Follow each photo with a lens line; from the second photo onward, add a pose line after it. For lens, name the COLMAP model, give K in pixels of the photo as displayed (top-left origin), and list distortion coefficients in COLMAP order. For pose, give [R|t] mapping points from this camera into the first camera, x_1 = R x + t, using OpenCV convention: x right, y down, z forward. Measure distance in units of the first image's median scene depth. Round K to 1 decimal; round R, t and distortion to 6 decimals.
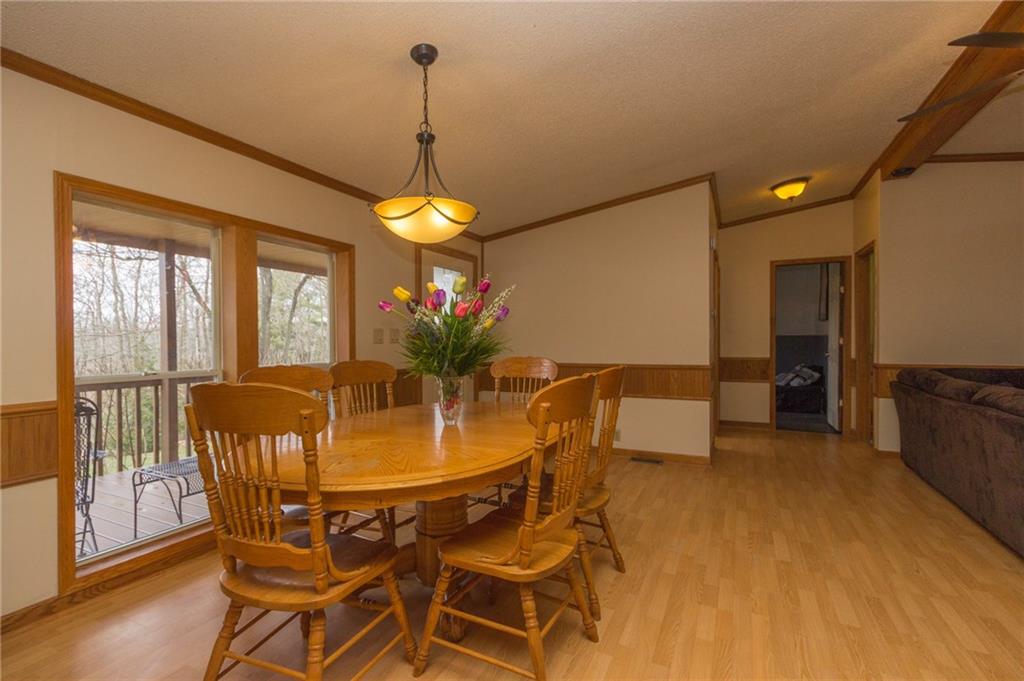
lens RADIAL K [[466.4, 0, 507.0], [0, 466.4, 344.4], [0, 0, 1]] dist [-0.000054, -0.000654]
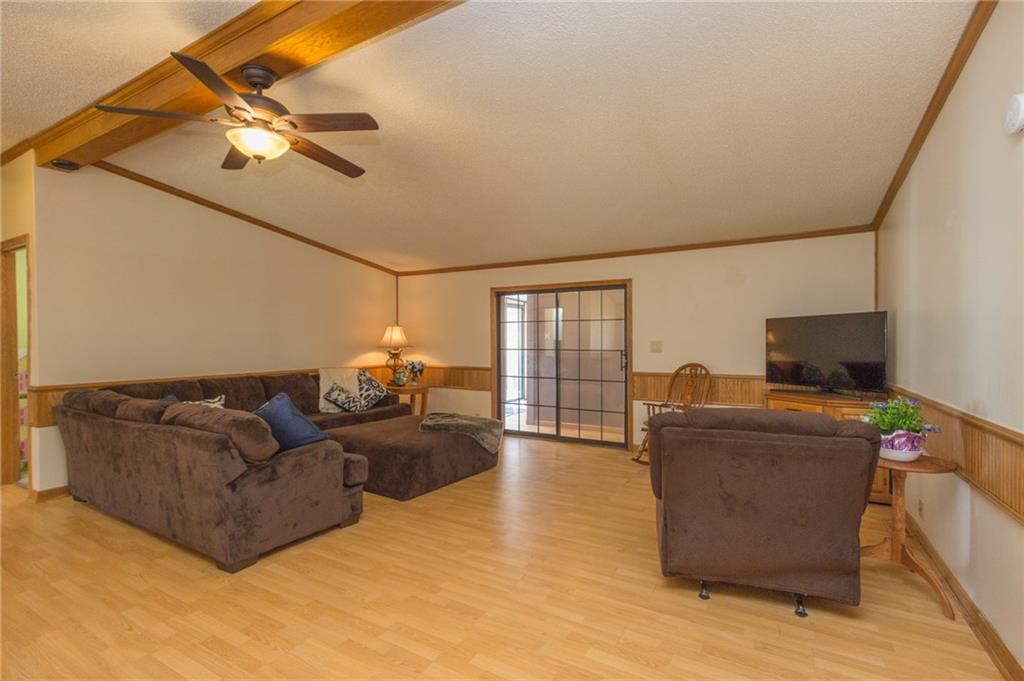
lens RADIAL K [[466.4, 0, 529.1], [0, 466.4, 355.0], [0, 0, 1]] dist [-0.000054, -0.000654]
pose [[0.053537, -0.002190, 0.998563, 0.034220], [0.005073, 0.999985, 0.001921, -0.018045], [-0.998553, 0.004963, 0.053547, 0.143593]]
